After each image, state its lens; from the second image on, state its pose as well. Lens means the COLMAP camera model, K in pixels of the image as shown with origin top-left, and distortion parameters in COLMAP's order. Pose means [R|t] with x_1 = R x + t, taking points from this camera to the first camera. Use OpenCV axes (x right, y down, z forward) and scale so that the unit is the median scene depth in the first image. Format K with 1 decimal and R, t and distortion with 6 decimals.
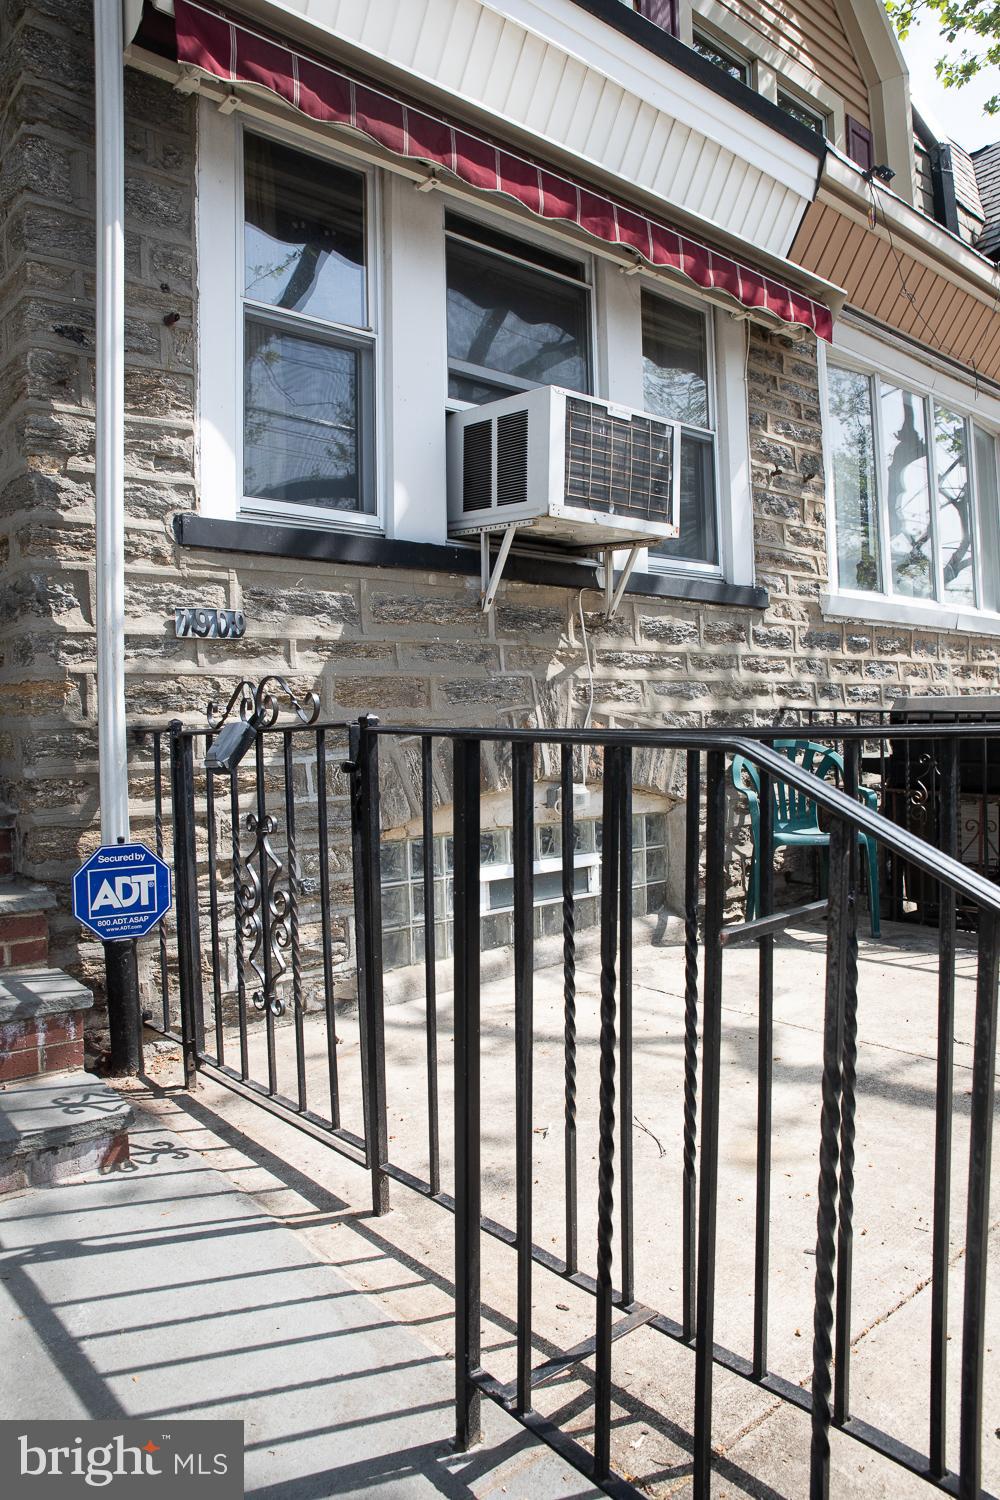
lens RADIAL K [[1021.1, 0, 505.1], [0, 1021.1, 720.8], [0, 0, 1]] dist [-0.093529, 0.057329]
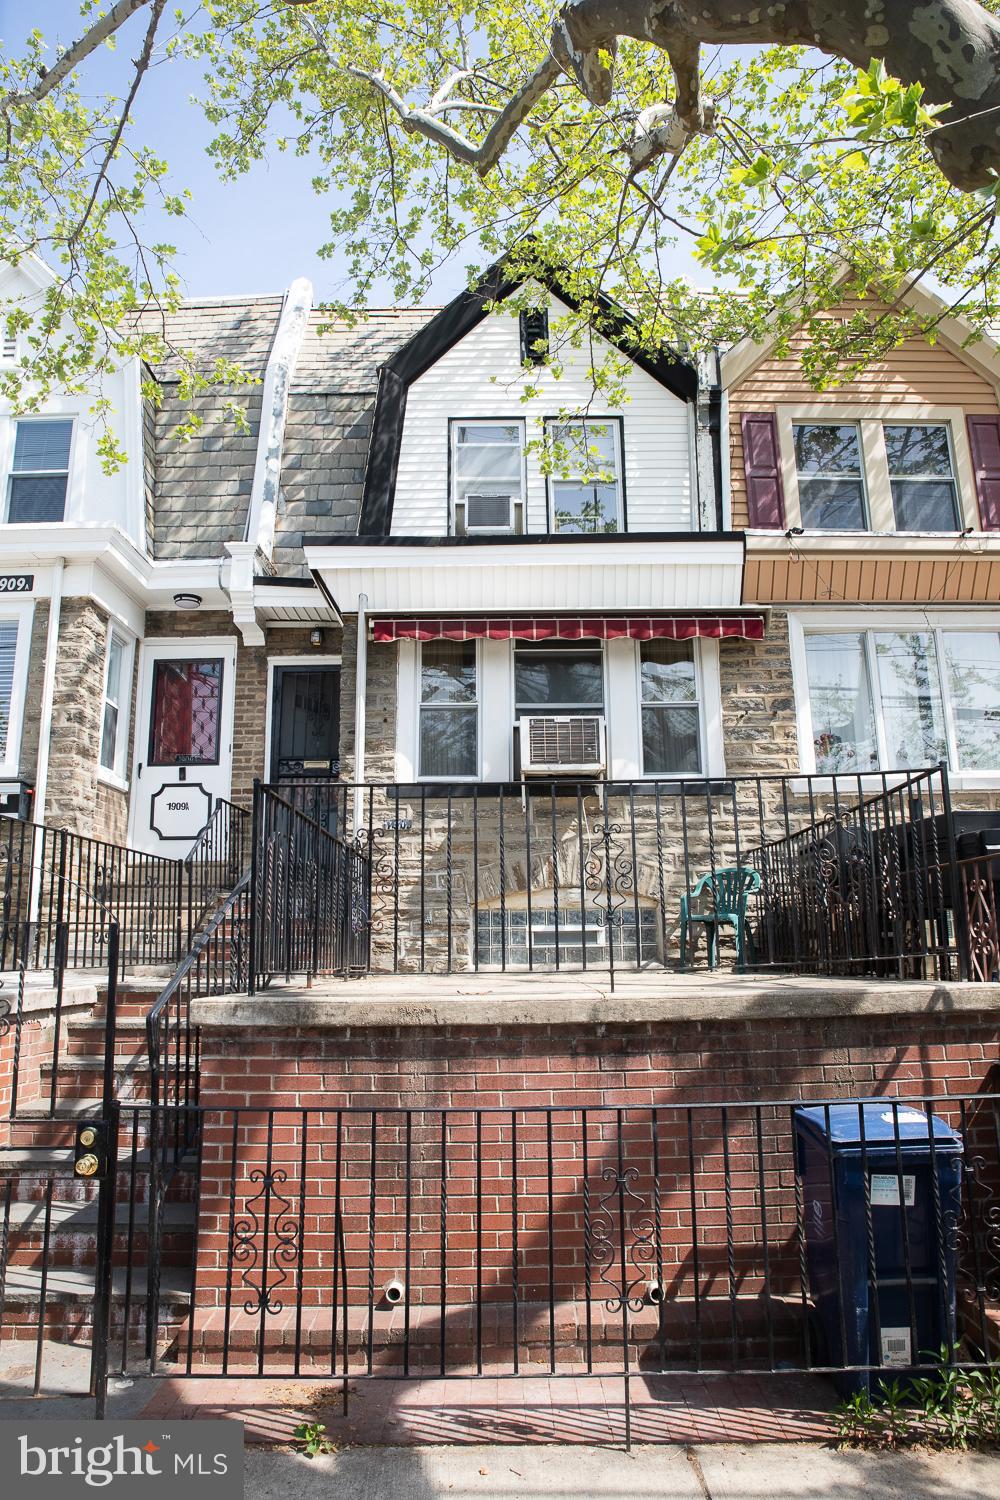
lens RADIAL K [[1021.1, 0, 499.2], [0, 1021.1, 748.1], [0, 0, 1]] dist [-0.093529, 0.057329]
pose [[0.744527, -0.126393, -0.655518, 1.666537], [-0.001352, 0.981627, -0.190807, 0.218741], [0.667591, 0.142947, 0.730677, -0.839547]]
